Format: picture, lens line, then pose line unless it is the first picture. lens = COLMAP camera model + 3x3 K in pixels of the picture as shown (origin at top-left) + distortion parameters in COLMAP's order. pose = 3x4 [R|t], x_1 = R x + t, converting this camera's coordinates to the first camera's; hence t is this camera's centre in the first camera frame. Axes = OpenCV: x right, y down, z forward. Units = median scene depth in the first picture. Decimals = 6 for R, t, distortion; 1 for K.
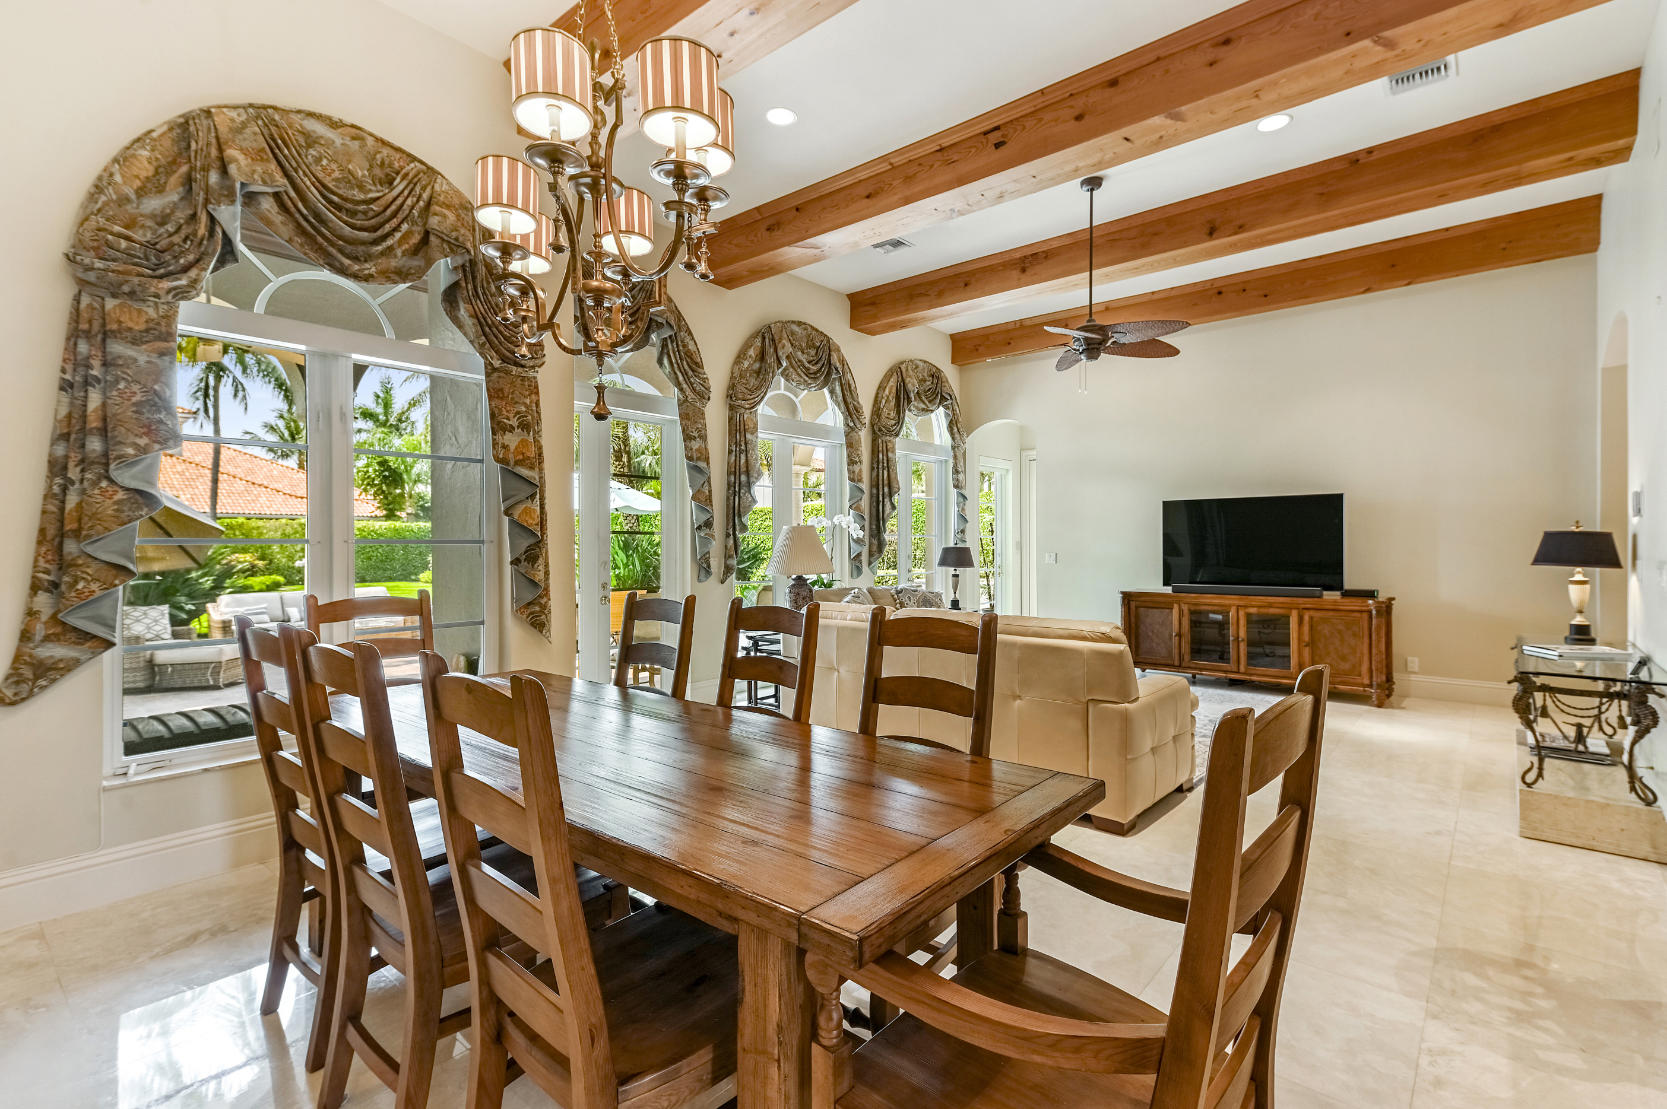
lens RADIAL K [[779.1, 0, 843.4], [0, 779.1, 540.0], [0, 0, 1]] dist [0.026592, -0.000281]
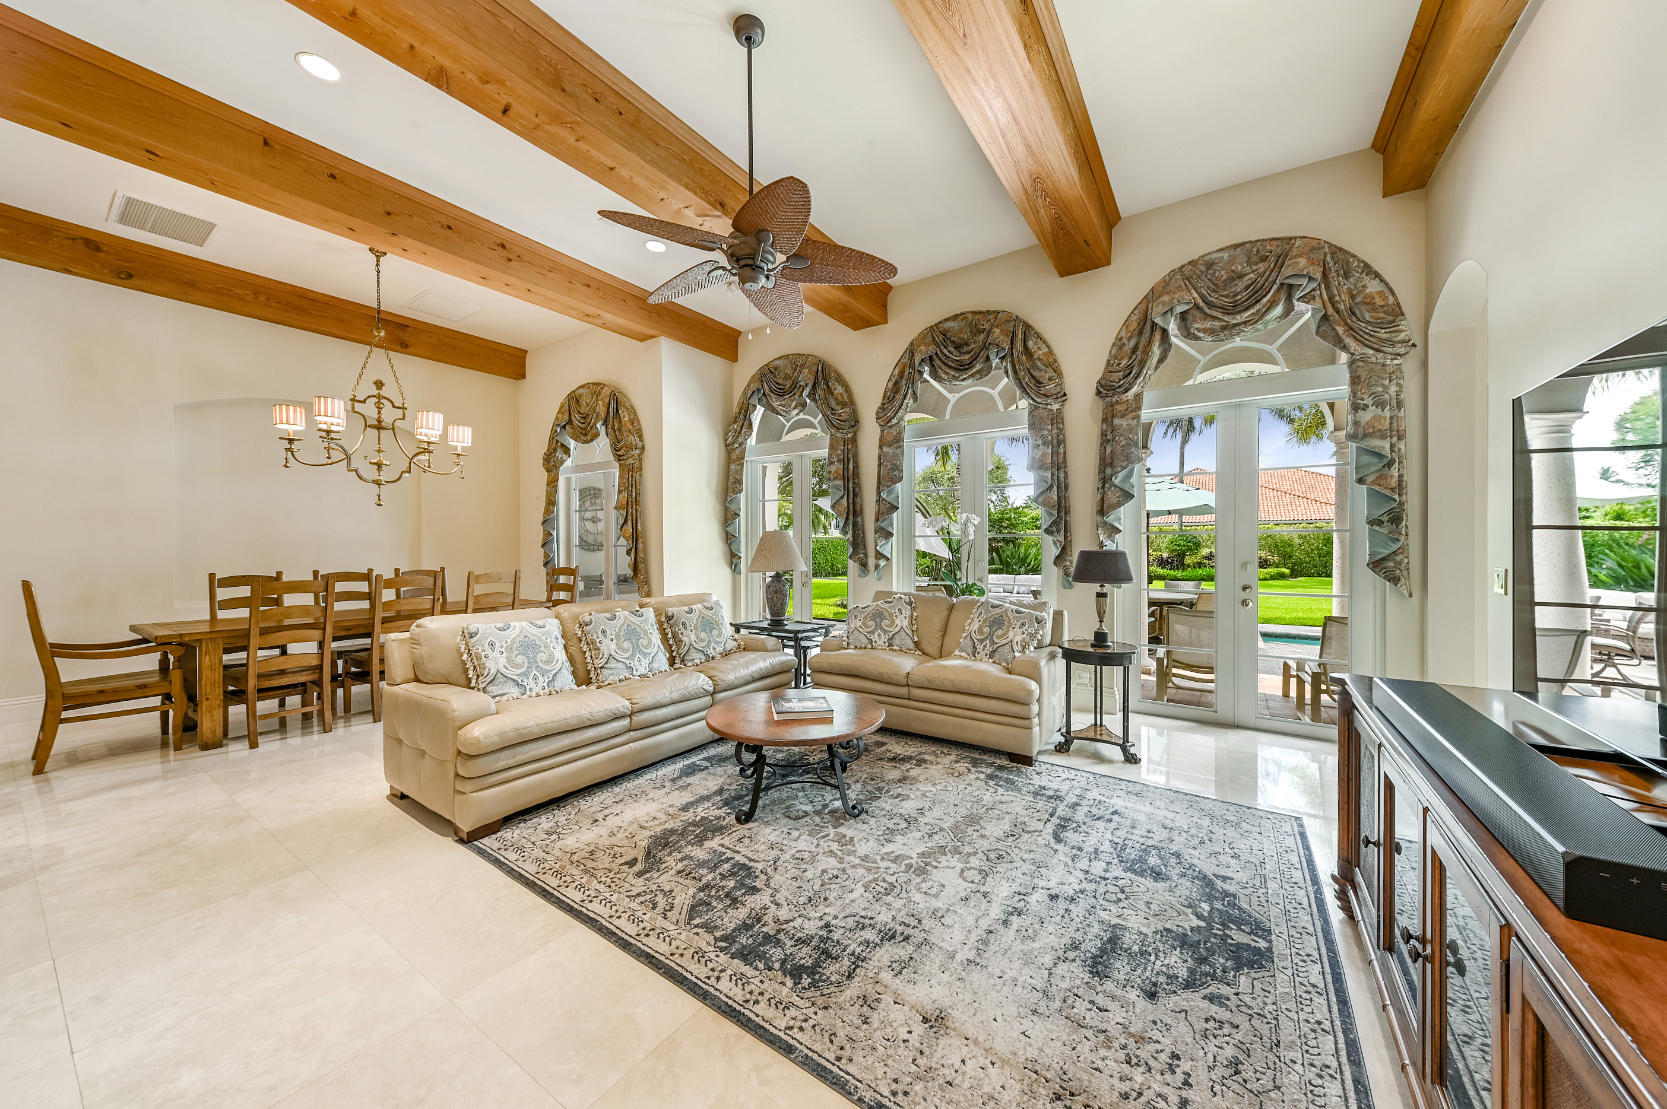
lens RADIAL K [[589.2, 0, 848.2], [0, 589.2, 550.0], [0, 0, 1]] dist [0.008867, -0.001494]
pose [[0.093148, 0.010923, -0.995592, 0.691570], [0.009792, 0.999881, 0.011887, 0.000385], [0.995604, -0.010856, 0.093030, 0.839816]]
